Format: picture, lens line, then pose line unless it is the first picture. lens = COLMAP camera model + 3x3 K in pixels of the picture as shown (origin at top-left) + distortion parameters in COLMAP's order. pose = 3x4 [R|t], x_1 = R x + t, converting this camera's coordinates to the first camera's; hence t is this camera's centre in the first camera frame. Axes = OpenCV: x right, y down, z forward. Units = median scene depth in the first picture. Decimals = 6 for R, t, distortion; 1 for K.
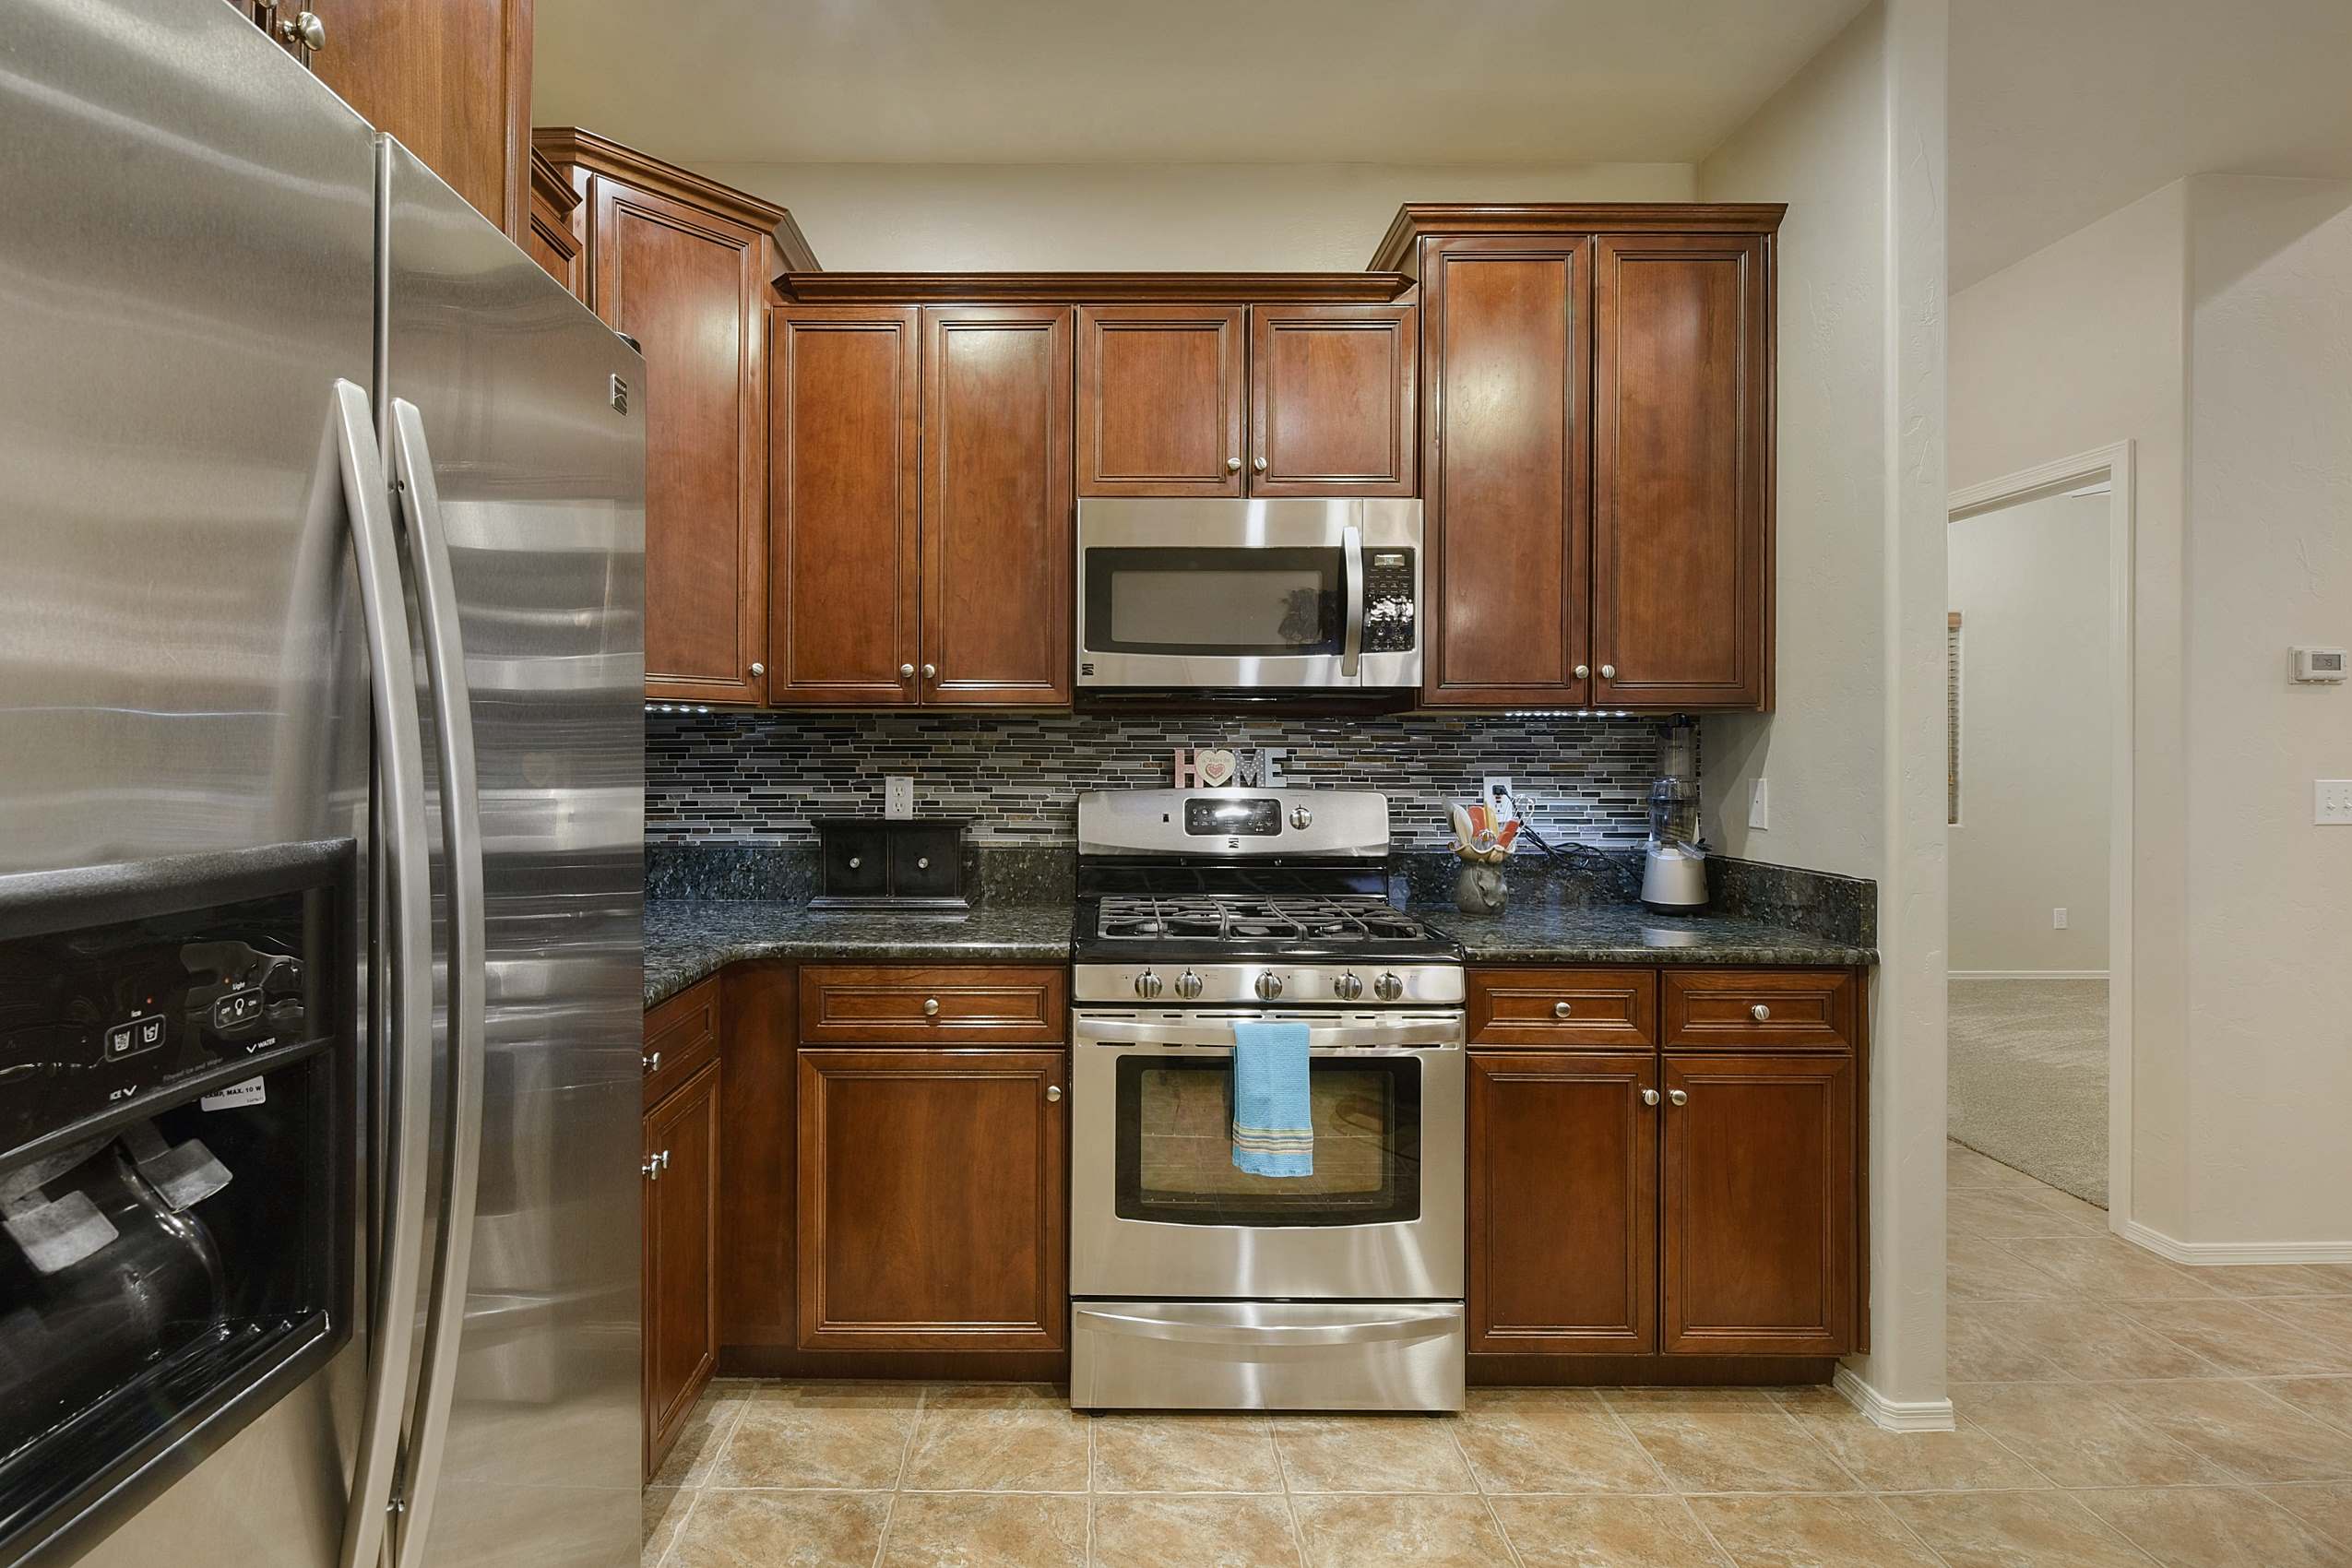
lens RADIAL K [[1018.9, 0, 1170.3], [0, 1018.9, 738.7], [0, 0, 1]] dist [0.000470, 0.000046]
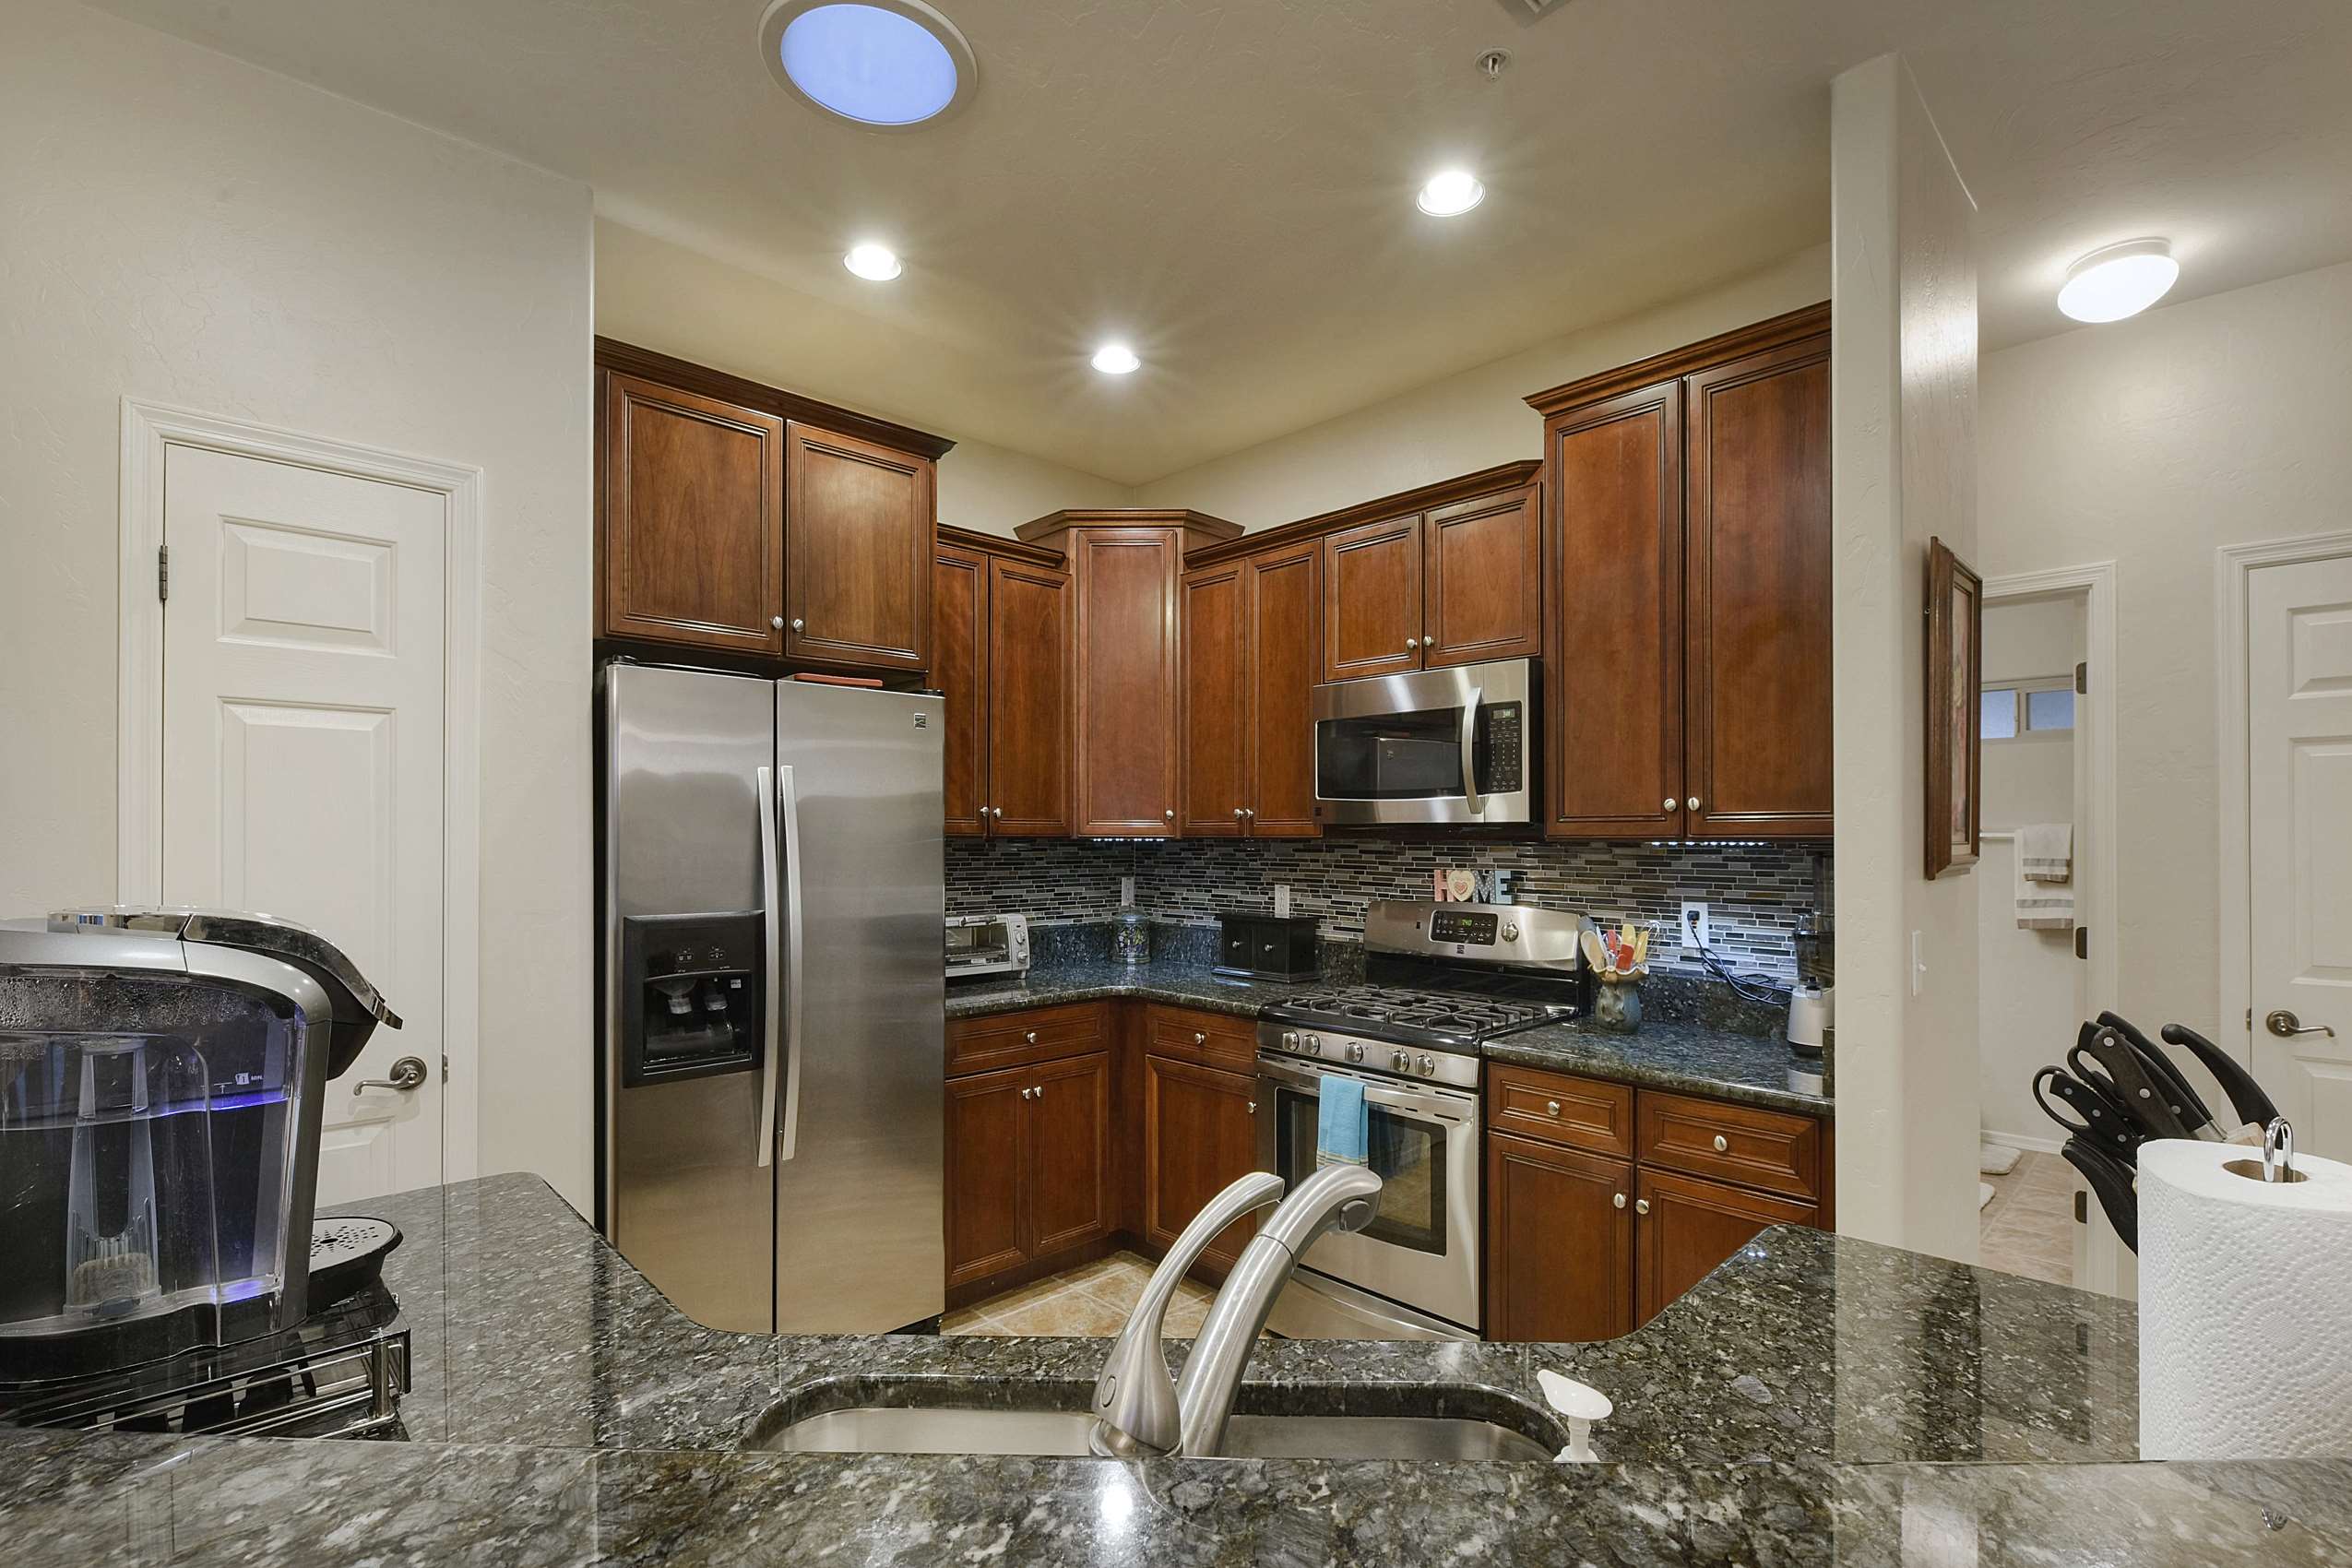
lens RADIAL K [[1073.9, 0, 1176.4], [0, 1073.9, 835.5], [0, 0, 1]] dist [0.000049, -0.000026]
pose [[0.682556, -0.006474, -0.730804, 0.807981], [0.012140, 0.999923, 0.002480, -0.040725], [0.730732, -0.010564, 0.682582, -0.107993]]
